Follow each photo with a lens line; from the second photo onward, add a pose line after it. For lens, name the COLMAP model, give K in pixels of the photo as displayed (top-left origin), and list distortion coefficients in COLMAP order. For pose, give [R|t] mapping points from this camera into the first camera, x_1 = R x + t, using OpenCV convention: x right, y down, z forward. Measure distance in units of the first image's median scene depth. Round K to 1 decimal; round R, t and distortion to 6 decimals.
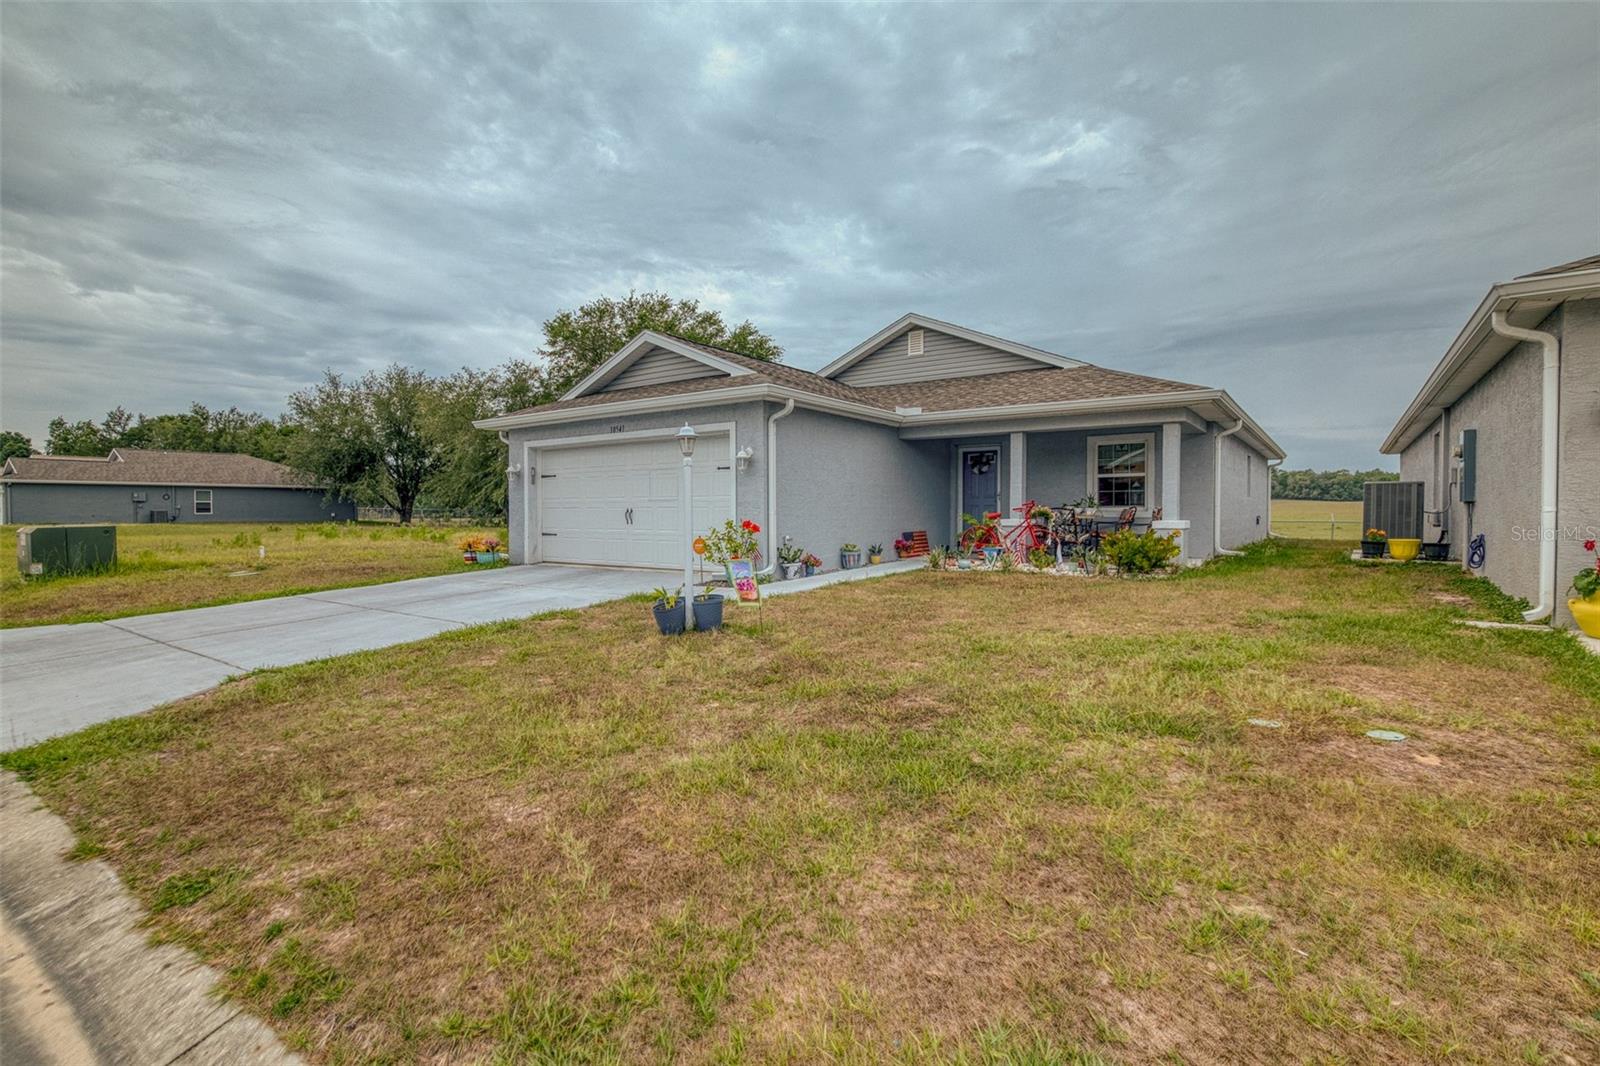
lens RADIAL K [[755.9, 0, 801.4], [0, 755.9, 527.8], [0, 0, 1]] dist [0.004362, -0.001608]
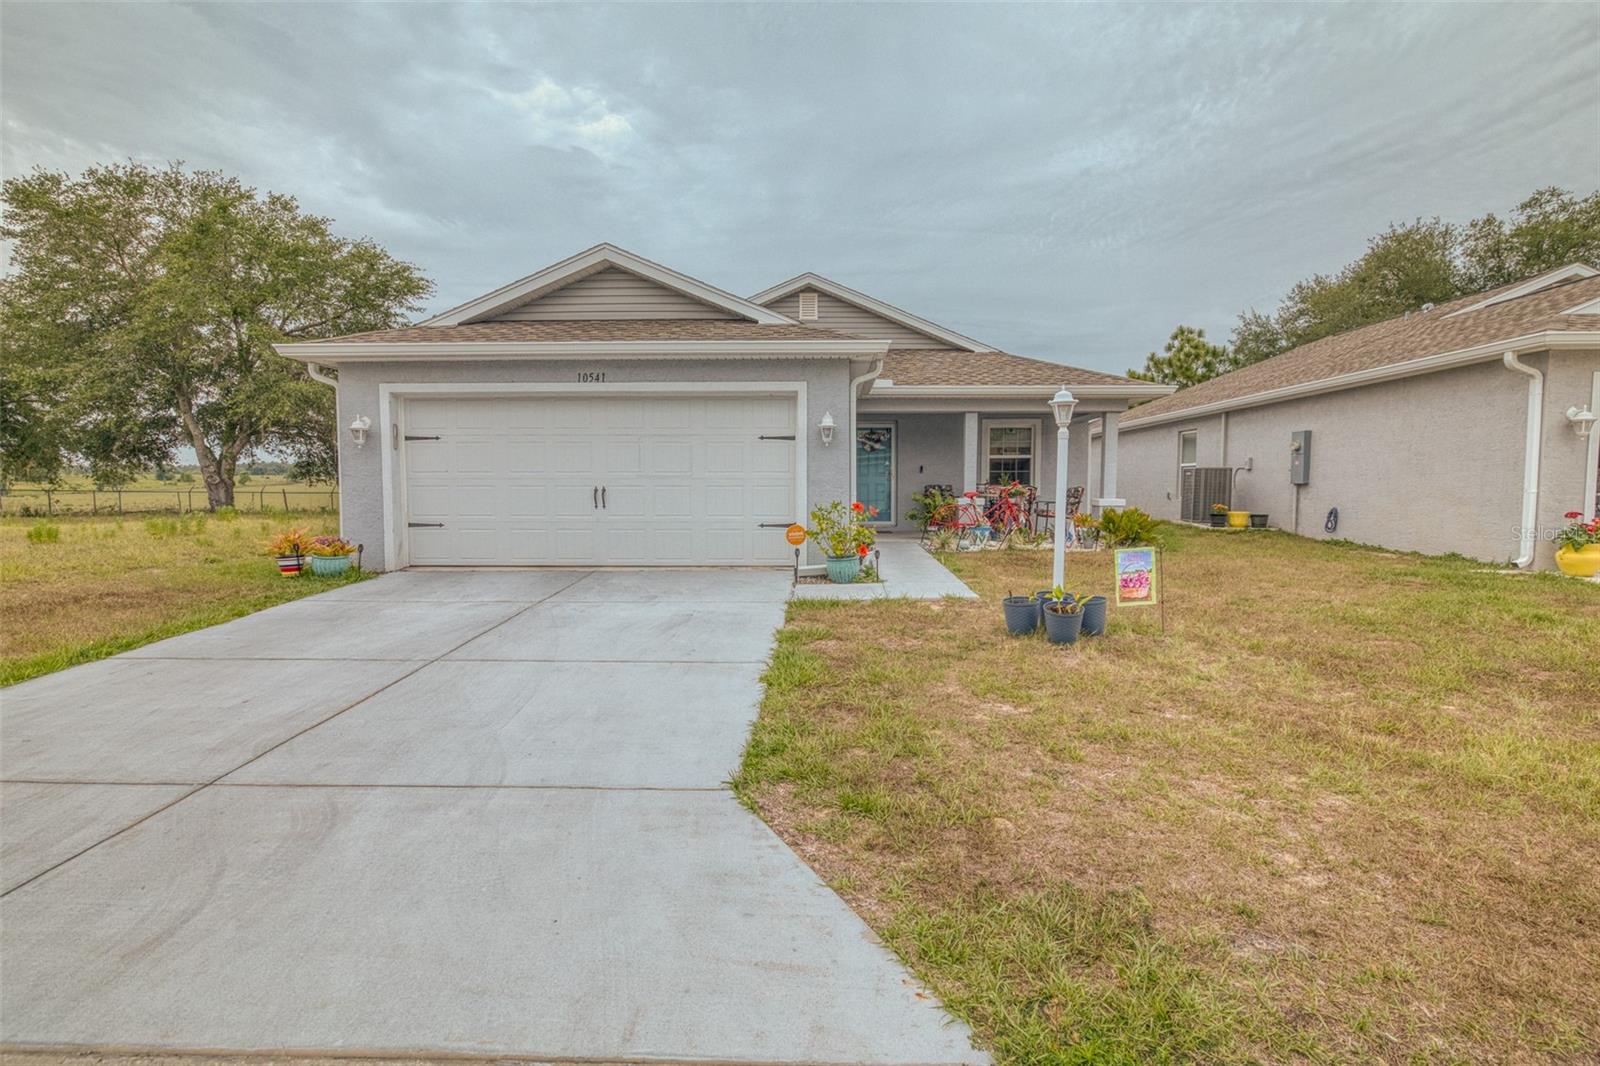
lens RADIAL K [[755.9, 0, 800.8], [0, 755.9, 549.2], [0, 0, 1]] dist [0.004362, -0.001608]
pose [[0.820103, -0.046373, 0.570334, -0.448955], [0.010402, 0.997754, 0.066169, -0.010976], [-0.572121, -0.048333, 0.818744, 0.265174]]
